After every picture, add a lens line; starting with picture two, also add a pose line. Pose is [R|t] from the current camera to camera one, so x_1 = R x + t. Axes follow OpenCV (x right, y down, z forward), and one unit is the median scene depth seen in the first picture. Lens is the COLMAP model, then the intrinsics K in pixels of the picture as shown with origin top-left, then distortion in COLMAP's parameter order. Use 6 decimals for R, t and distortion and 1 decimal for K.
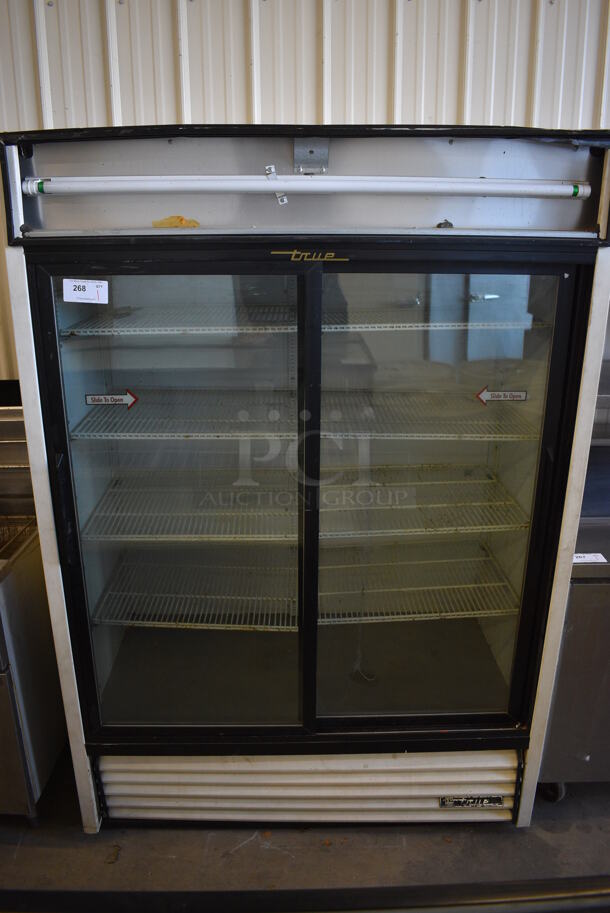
lens RADIAL K [[732.5, 0, 305.0], [0, 732.5, 456.5], [0, 0, 1]] dist [-0.090429, 0.007091]
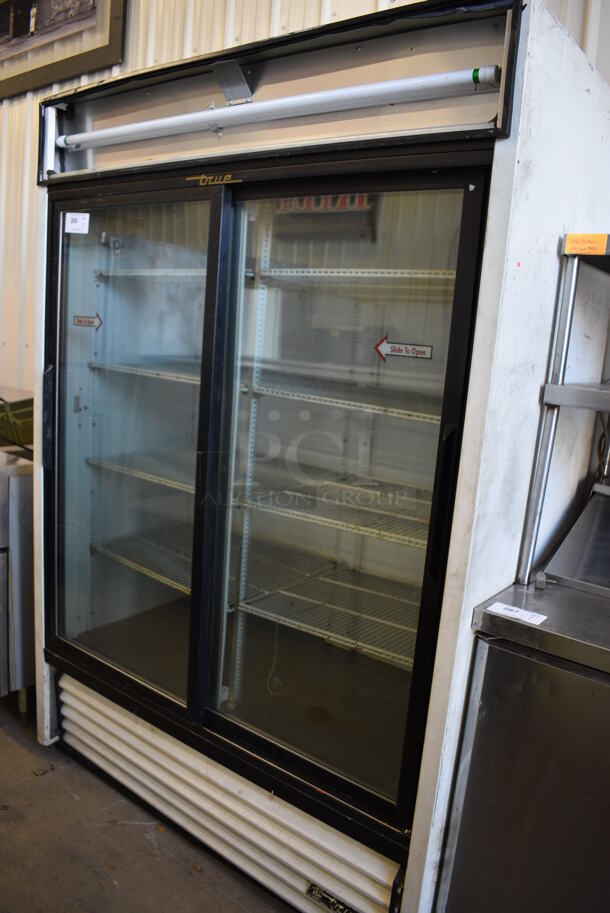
lens RADIAL K [[711.3, 0, 305.0], [0, 711.3, 456.5], [0, 0, 1]] dist [-0.091950, 0.015260]
pose [[0.780167, 0.165637, -0.603244, 0.613441], [-0.272316, 0.958072, -0.089118, 0.113997], [0.563190, 0.233800, 0.792562, 0.328712]]
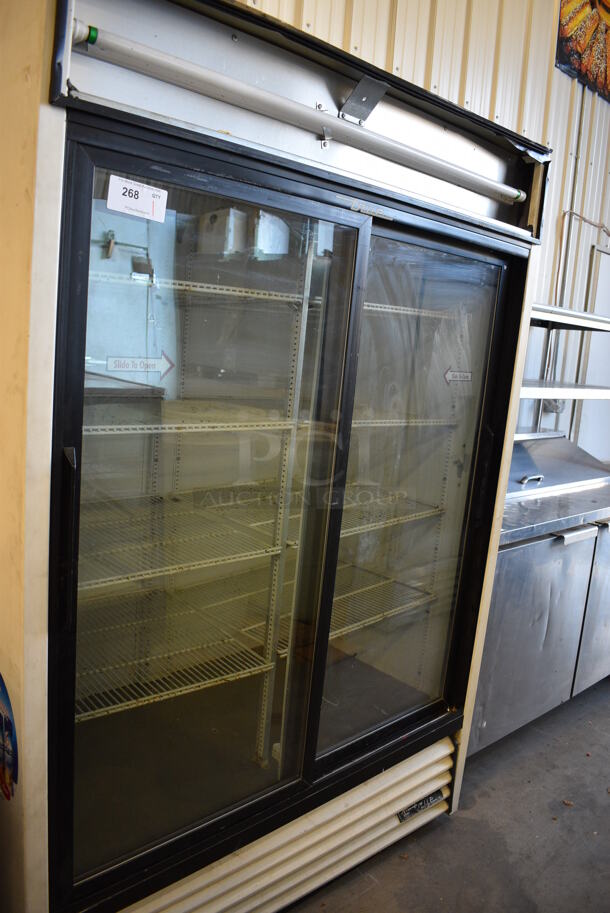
lens RADIAL K [[711.3, 0, 305.0], [0, 711.3, 456.5], [0, 0, 1]] dist [-0.091950, 0.015260]
pose [[0.751817, -0.054240, 0.657137, -0.527398], [0.135538, 0.988041, -0.073514, 0.069832], [-0.645291, 0.144336, 0.750177, 0.359289]]
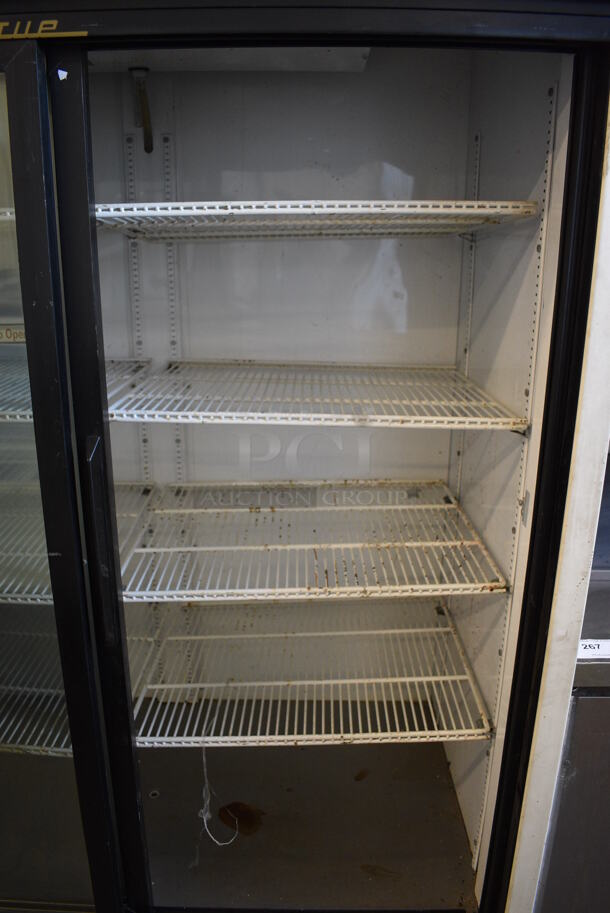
lens RADIAL K [[711.3, 0, 305.0], [0, 711.3, 456.5], [0, 0, 1]] dist [-0.091950, 0.015260]
pose [[0.999508, 0.008683, -0.030150, 0.181323], [-0.009955, 0.999055, -0.042301, 0.021778], [0.029754, 0.042580, 0.998650, 0.466906]]
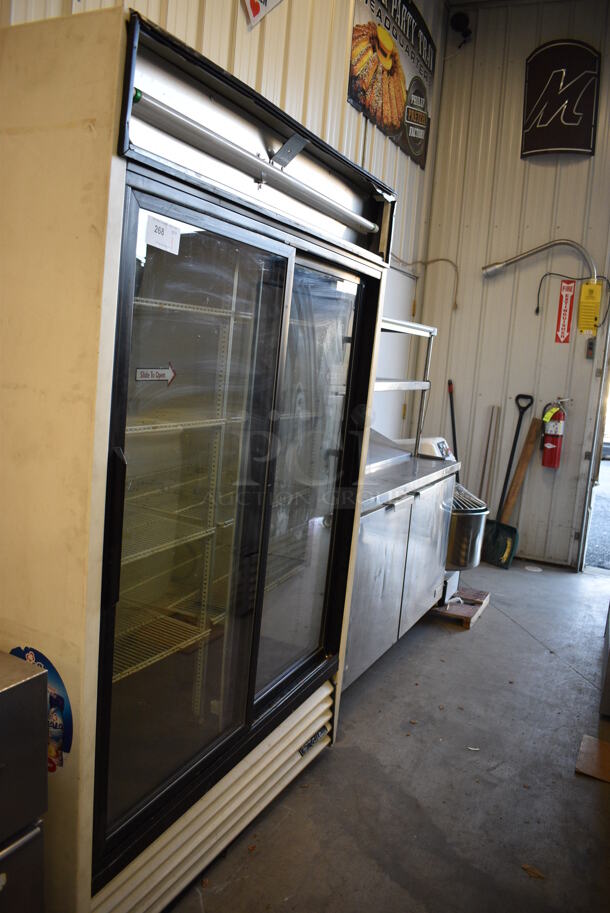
lens RADIAL K [[711.3, 0, 305.0], [0, 711.3, 456.5], [0, 0, 1]] dist [-0.091950, 0.015260]
pose [[0.461254, -0.096404, 0.882015, -0.791145], [0.203558, 0.979063, 0.000560, 0.039587], [-0.863602, 0.179284, 0.471220, 0.442700]]
